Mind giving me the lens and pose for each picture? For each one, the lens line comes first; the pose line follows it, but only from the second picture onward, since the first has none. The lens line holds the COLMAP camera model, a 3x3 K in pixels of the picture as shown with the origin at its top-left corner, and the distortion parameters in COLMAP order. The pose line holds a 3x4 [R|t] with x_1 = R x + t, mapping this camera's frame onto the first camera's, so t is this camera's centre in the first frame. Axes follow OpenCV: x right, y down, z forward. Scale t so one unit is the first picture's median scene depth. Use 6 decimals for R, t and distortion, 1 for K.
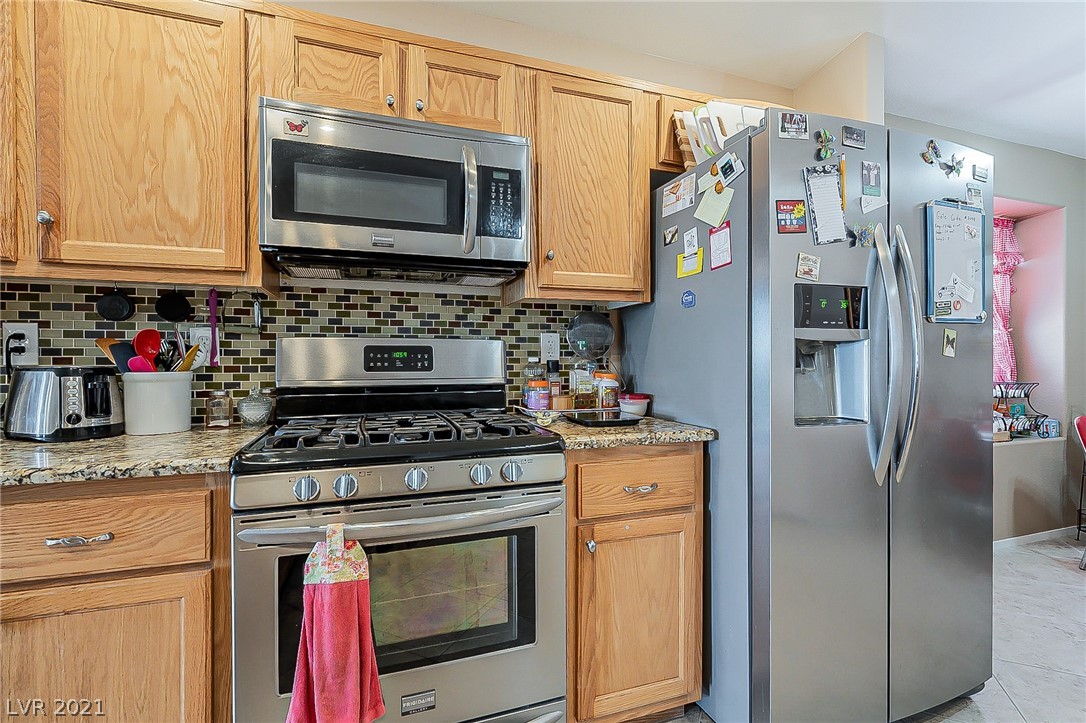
lens RADIAL K [[494.4, 0, 539.2], [0, 494.4, 360.2], [0, 0, 1]] dist [-0.007628, 0.002497]
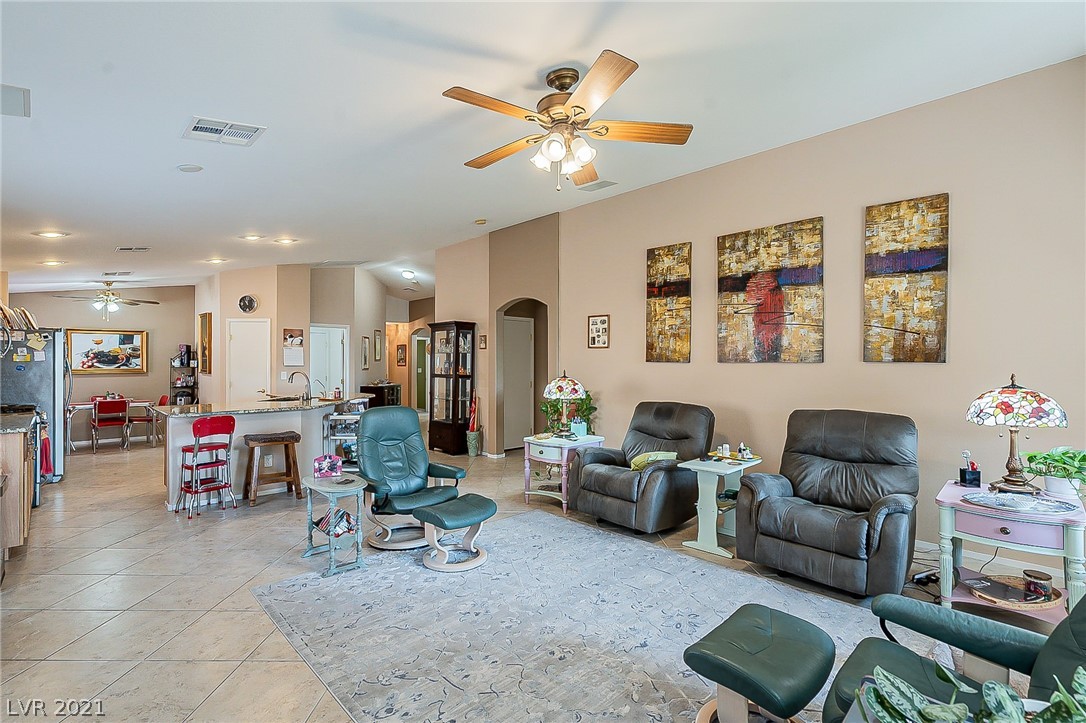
lens RADIAL K [[494.4, 0, 534.0], [0, 494.4, 364.9], [0, 0, 1]] dist [-0.007628, 0.002497]
pose [[-0.420099, -0.002740, 0.907474, -4.541800], [0.001558, 0.999992, 0.003740, -0.162490], [-0.907477, 0.002985, -0.420091, -0.835730]]
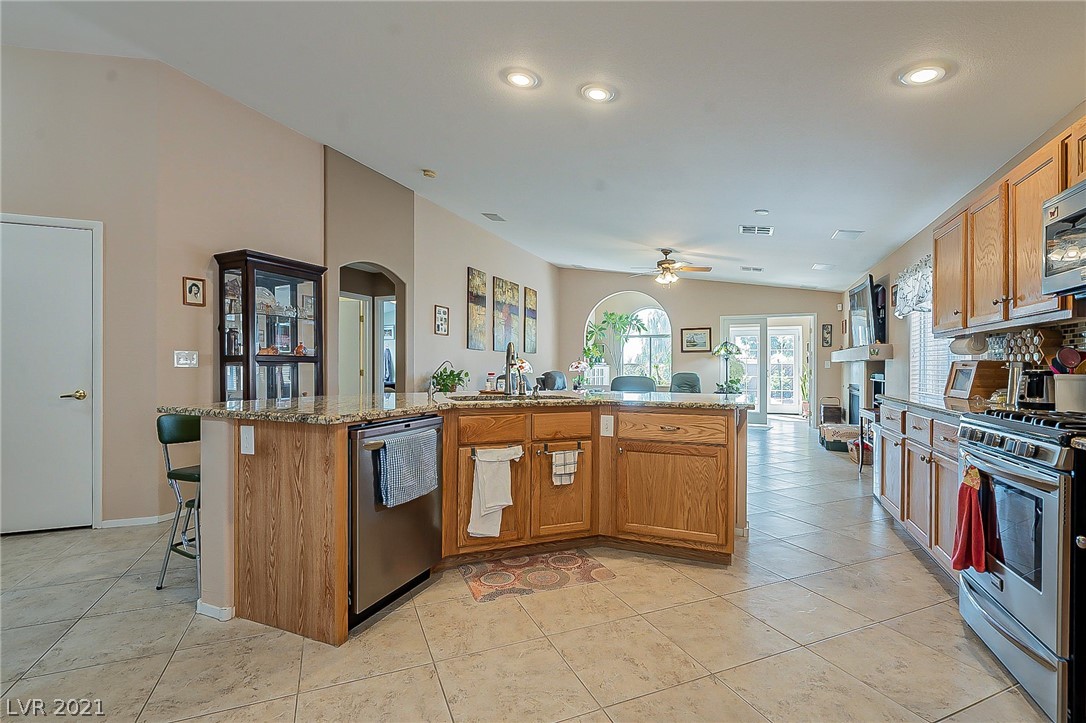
lens RADIAL K [[494.4, 0, 546.3], [0, 494.4, 364.9], [0, 0, 1]] dist [-0.007628, 0.002497]
pose [[-0.660055, -0.002251, -0.751214, 1.490506], [-0.001841, 0.999997, -0.001378, -0.002387], [0.751215, 0.000473, -0.660058, 0.719874]]
